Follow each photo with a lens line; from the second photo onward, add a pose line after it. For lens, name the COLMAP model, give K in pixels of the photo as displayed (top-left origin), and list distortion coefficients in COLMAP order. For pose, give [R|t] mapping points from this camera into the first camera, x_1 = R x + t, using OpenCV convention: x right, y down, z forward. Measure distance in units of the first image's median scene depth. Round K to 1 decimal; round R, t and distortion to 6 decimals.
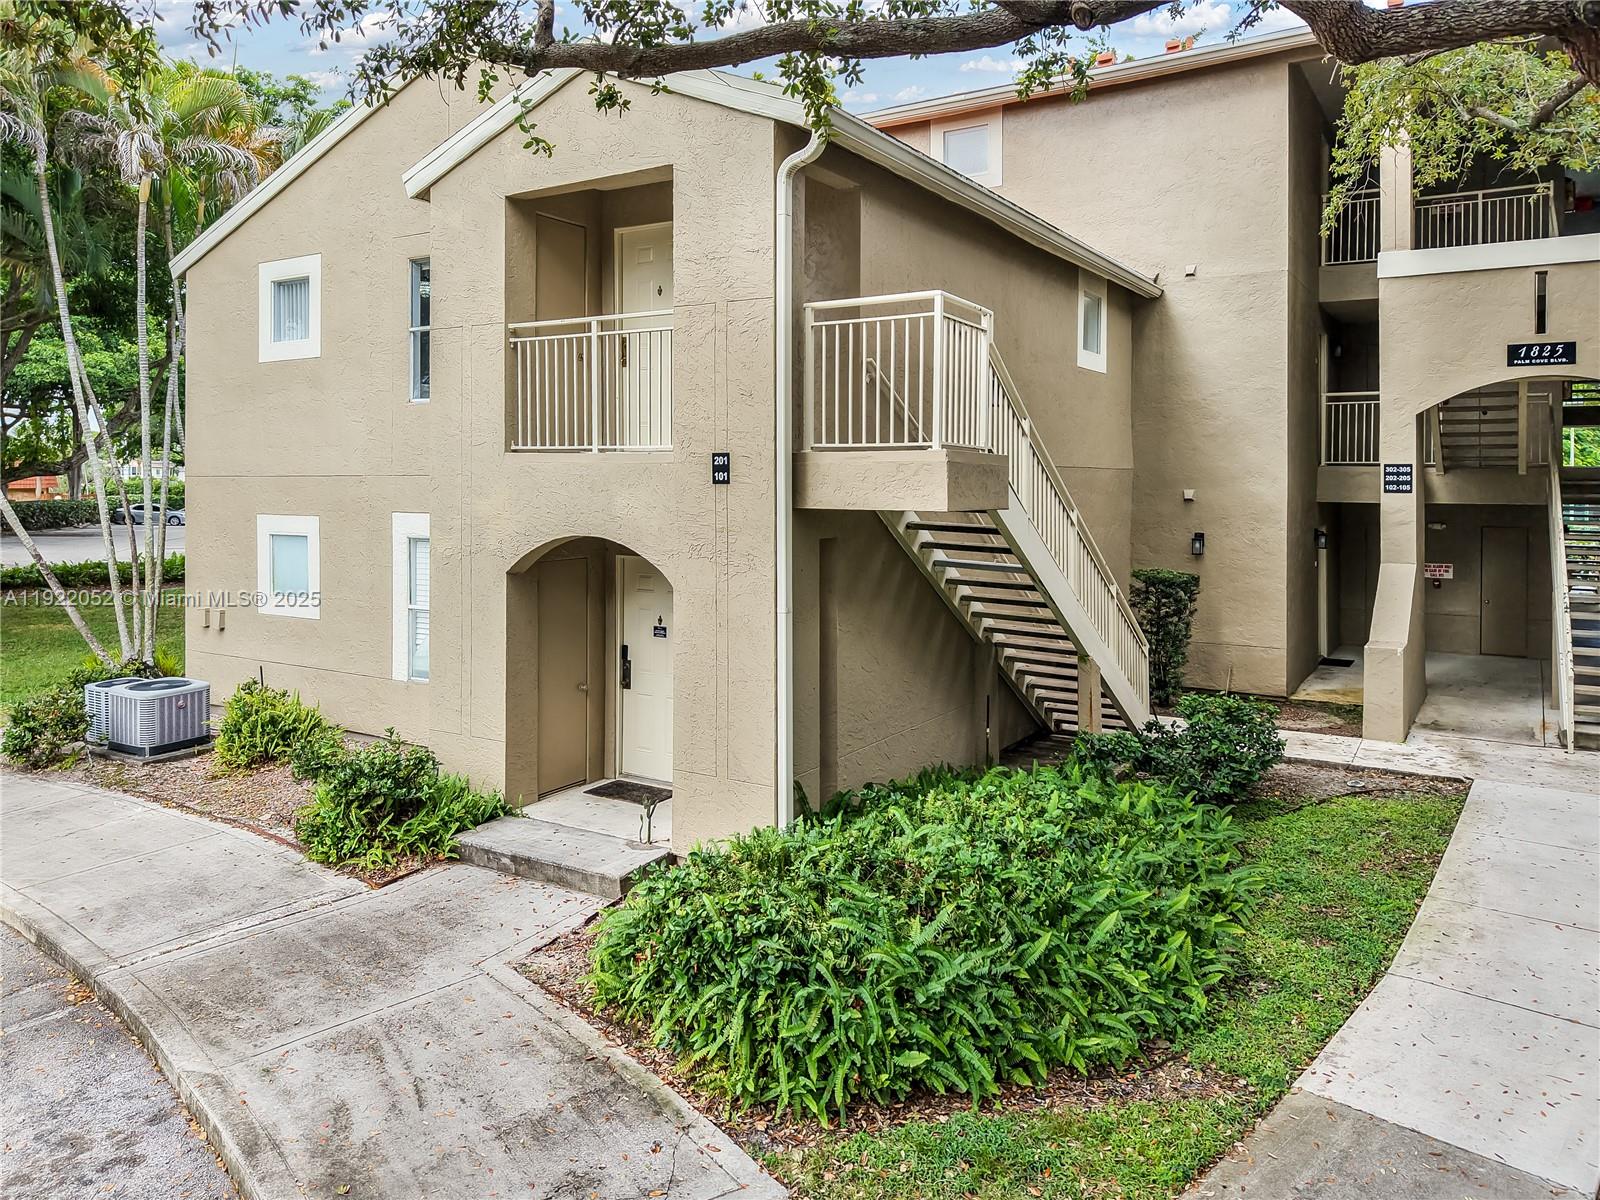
lens RADIAL K [[1143.9, 0, 803.7], [0, 1143.9, 485.8], [0, 0, 1]] dist [0.005095, 0.003285]
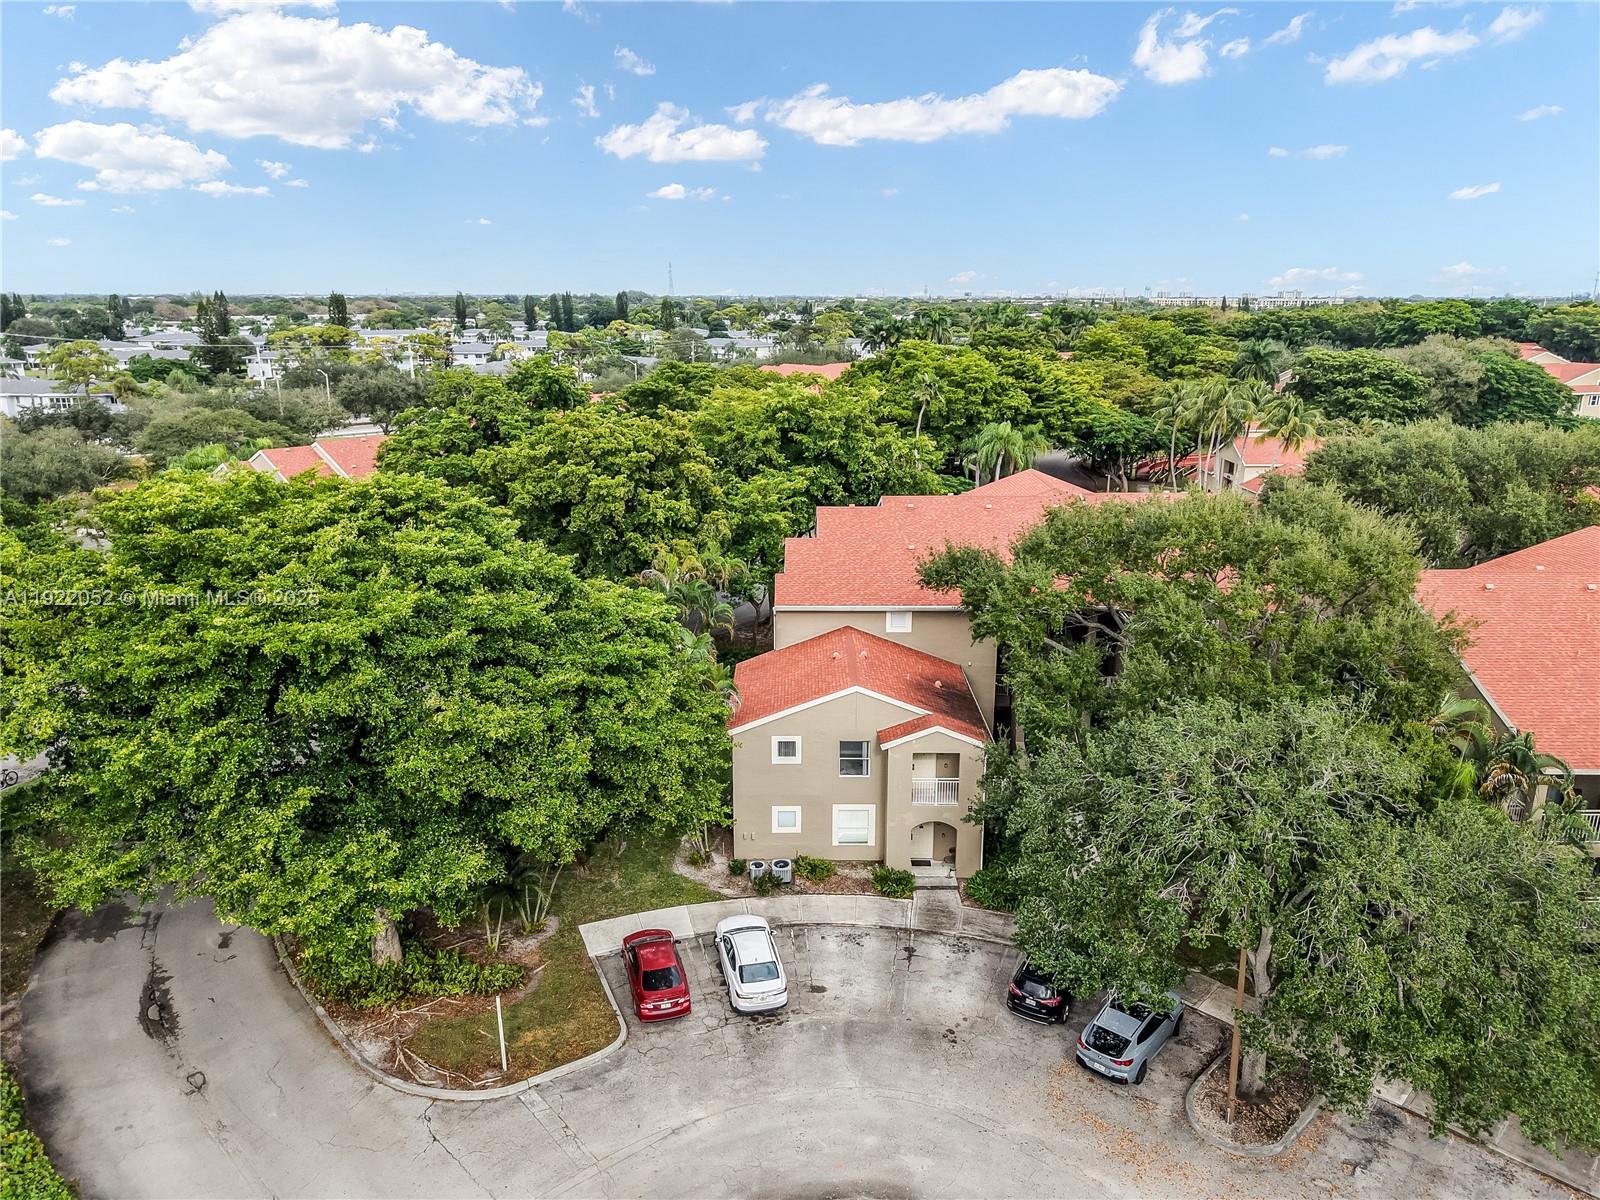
lens RADIAL K [[1113.2, 0, 800.0], [0, 1113.2, 600.0], [0, 0, 1]] dist [0.009866, -0.005865]
pose [[0.845255, -0.147877, 0.513494, -3.134201], [0.002566, 0.962058, 0.272832, -2.268951], [-0.534357, -0.229295, 0.813564, -2.435933]]
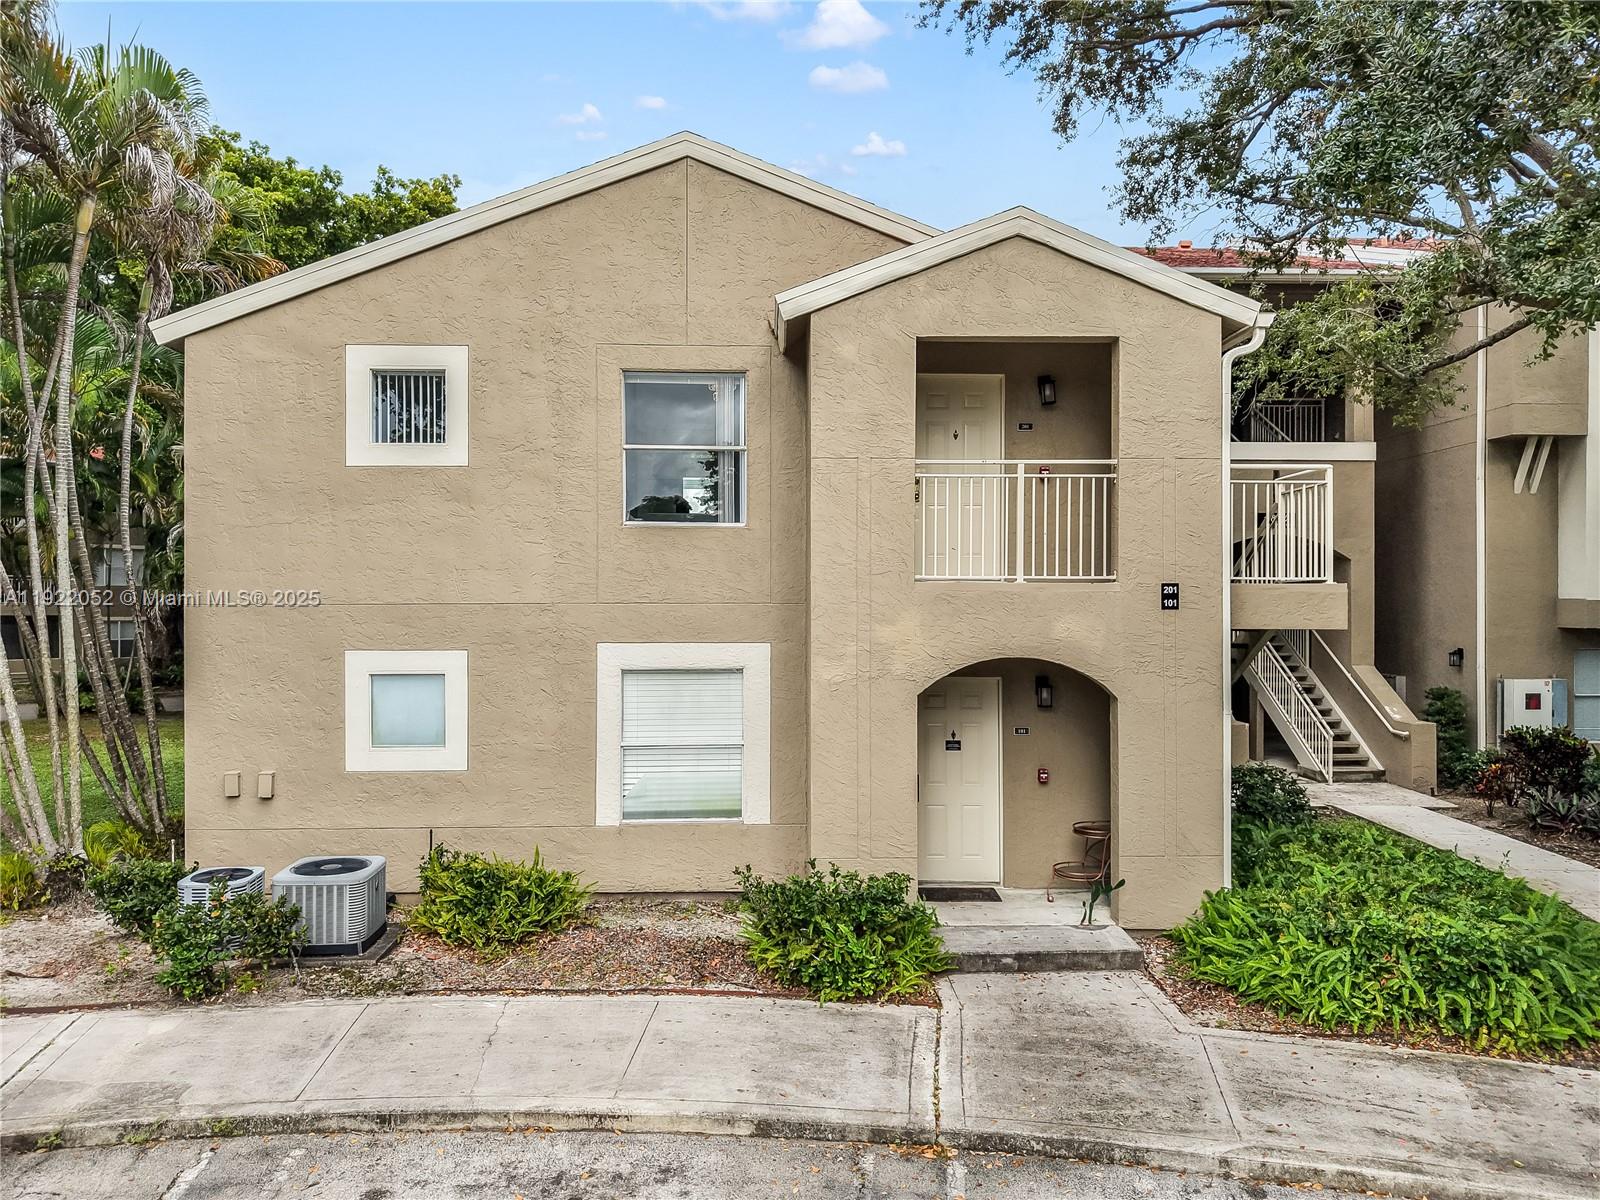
lens RADIAL K [[1113.2, 0, 800.0], [0, 1113.2, 600.0], [0, 0, 1]] dist [0.009866, -0.005865]
pose [[0.825130, -0.000594, 0.564942, -1.041918], [0.006321, 0.999947, -0.008180, -0.004301], [-0.564907, 0.010320, 0.825090, 0.249348]]
